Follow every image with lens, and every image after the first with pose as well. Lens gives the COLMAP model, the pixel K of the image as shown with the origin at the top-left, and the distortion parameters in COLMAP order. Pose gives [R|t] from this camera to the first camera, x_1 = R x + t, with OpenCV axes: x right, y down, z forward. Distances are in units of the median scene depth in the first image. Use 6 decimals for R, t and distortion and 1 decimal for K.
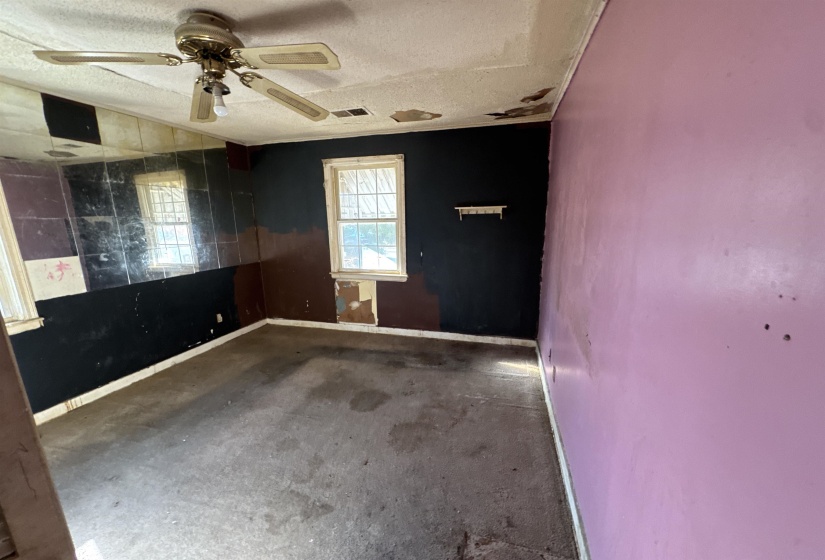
lens RADIAL K [[325.7, 0, 412.2], [0, 325.7, 292.2], [0, 0, 1]] dist [-0.001793, -0.000021]
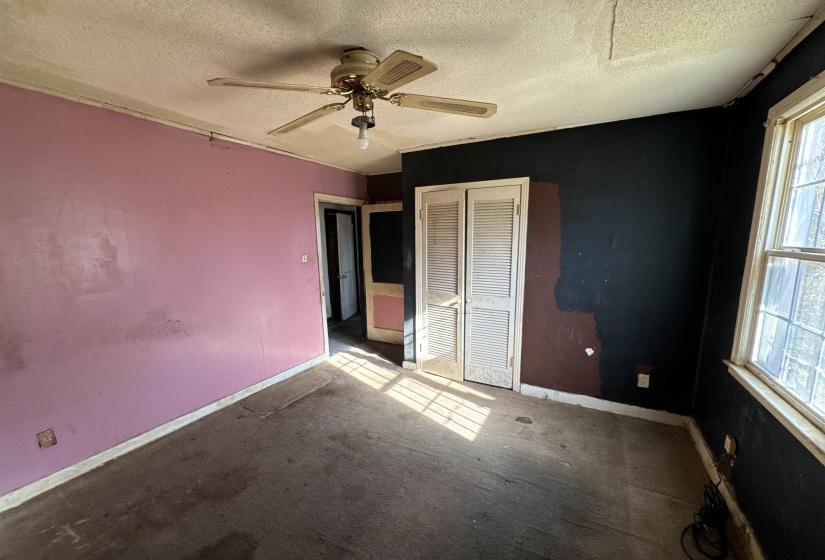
lens RADIAL K [[325.7, 0, 412.2], [0, 325.7, 292.2], [0, 0, 1]] dist [-0.001793, -0.000021]
pose [[-0.973485, -0.011876, 0.228441, -0.836337], [0.075321, 0.926321, 0.369130, -0.422992], [-0.215994, 0.376549, -0.900865, 1.767305]]
